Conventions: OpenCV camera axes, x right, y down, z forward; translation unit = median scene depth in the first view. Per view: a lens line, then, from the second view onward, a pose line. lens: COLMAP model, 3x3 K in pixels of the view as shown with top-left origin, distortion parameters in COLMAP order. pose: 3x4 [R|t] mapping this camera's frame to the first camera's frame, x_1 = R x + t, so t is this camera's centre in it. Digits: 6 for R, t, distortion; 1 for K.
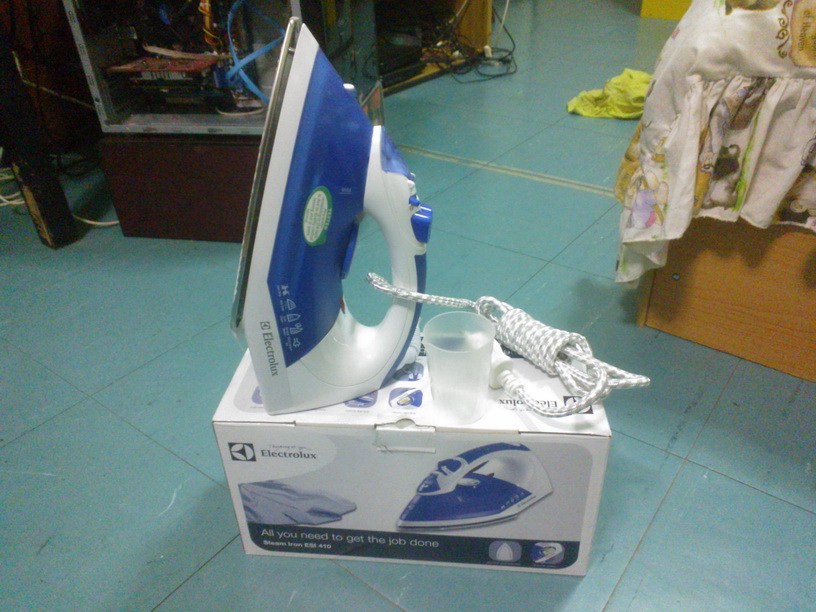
lens RADIAL K [[651.6, 0, 401.2], [0, 651.6, 315.1], [0, 0, 1]] dist [0.011625, 0.003357]
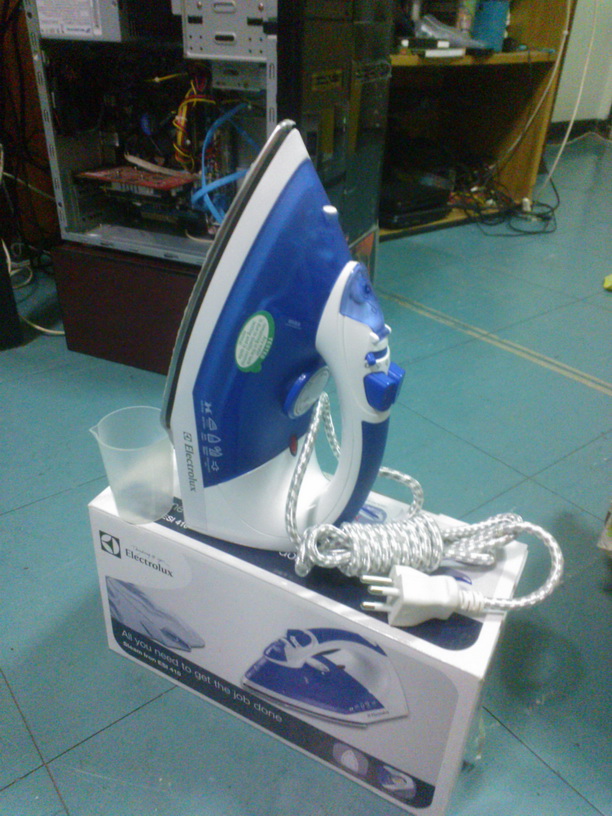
lens RADIAL K [[651.1, 0, 306.0], [0, 651.1, 408.0], [0, 0, 1]] dist [0.064871, -0.079577]
pose [[0.968100, 0.187918, -0.165741, 0.119298], [-0.195260, 0.980322, -0.029030, -0.119770], [0.157024, 0.060467, 0.985742, 0.207054]]
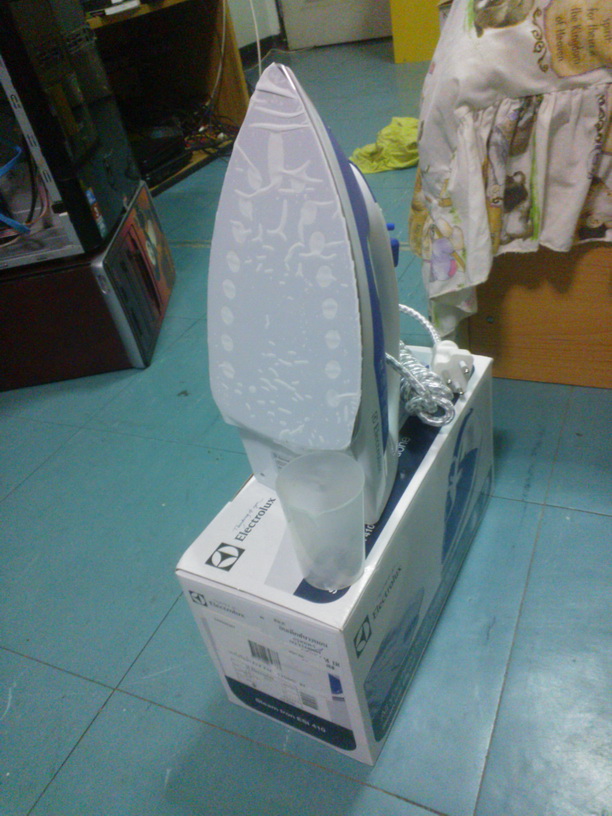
lens RADIAL K [[651.1, 0, 306.0], [0, 651.1, 408.0], [0, 0, 1]] dist [0.064871, -0.079577]
pose [[0.966246, -0.236359, 0.102486, 0.032815], [0.234983, 0.971666, 0.025470, -0.023478], [-0.105602, -0.000528, 0.994408, 0.081156]]
